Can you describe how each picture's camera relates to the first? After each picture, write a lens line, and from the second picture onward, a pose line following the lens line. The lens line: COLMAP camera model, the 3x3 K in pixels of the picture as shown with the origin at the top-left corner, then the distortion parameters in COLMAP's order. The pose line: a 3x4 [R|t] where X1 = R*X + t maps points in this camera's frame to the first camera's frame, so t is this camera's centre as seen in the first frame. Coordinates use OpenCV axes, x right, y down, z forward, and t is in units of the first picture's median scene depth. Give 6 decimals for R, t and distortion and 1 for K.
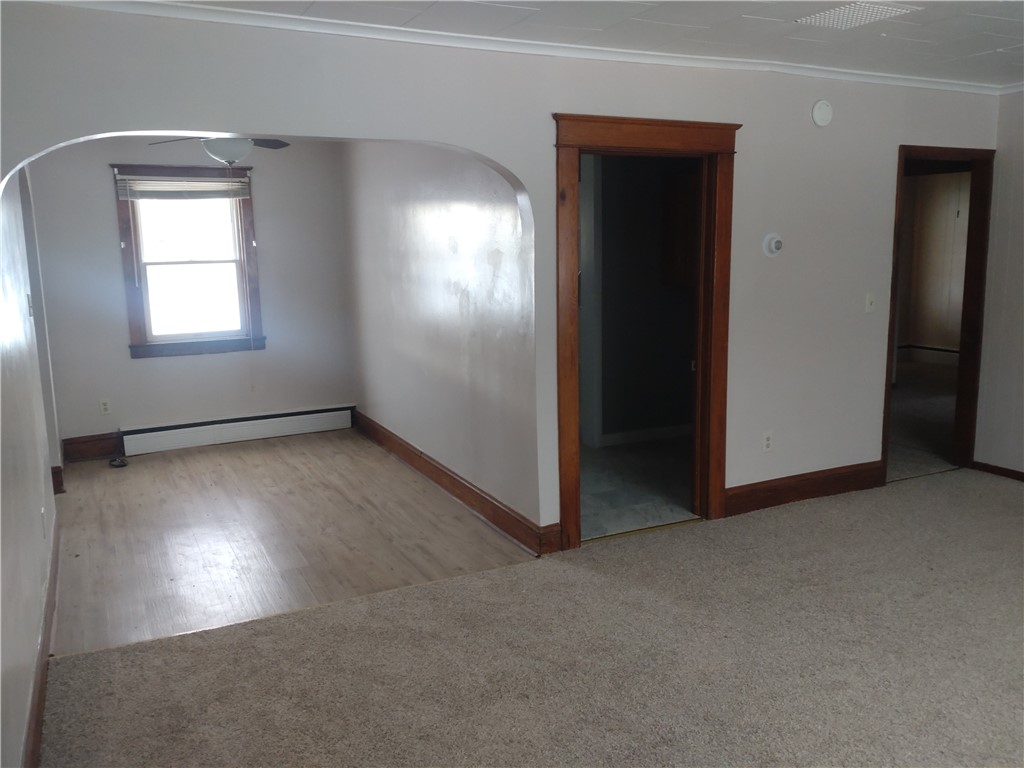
lens RADIAL K [[843.5, 0, 510.4], [0, 843.5, 377.7], [0, 0, 1]] dist [0.124250, -0.222684]
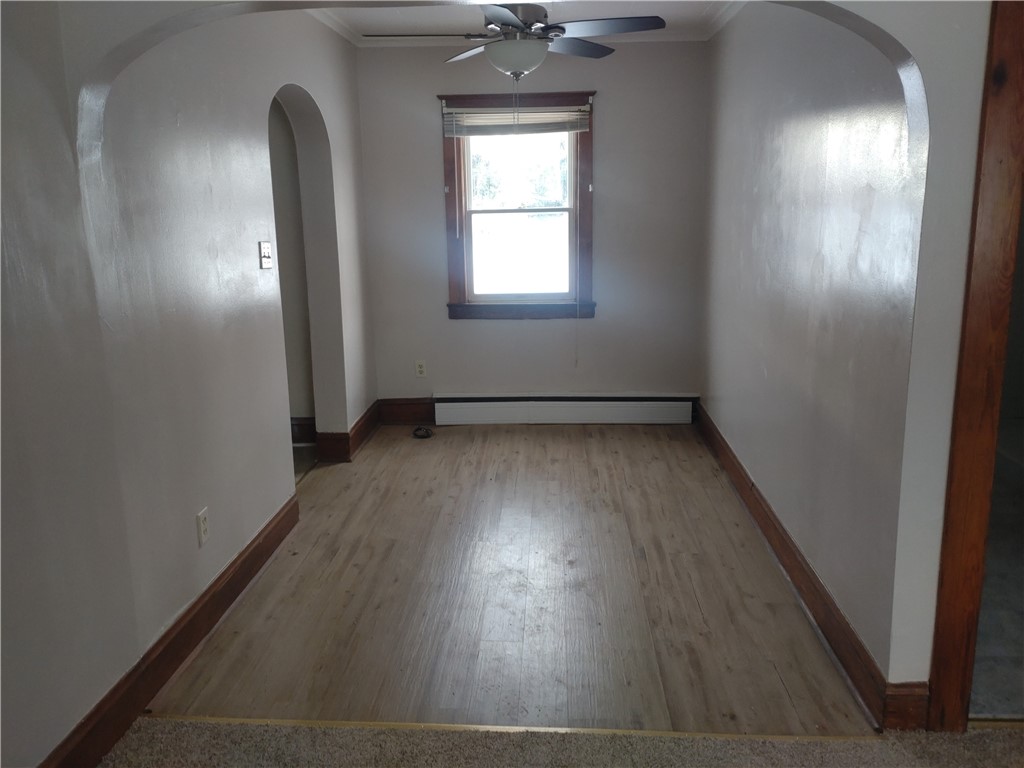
lens RADIAL K [[843.5, 0, 510.4], [0, 843.5, 377.7], [0, 0, 1]] dist [0.124250, -0.222684]
pose [[0.868437, 0.107826, -0.483933, 0.049465], [-0.082673, 0.993893, 0.073092, -0.031911], [0.488858, -0.023467, 0.872048, 0.267807]]
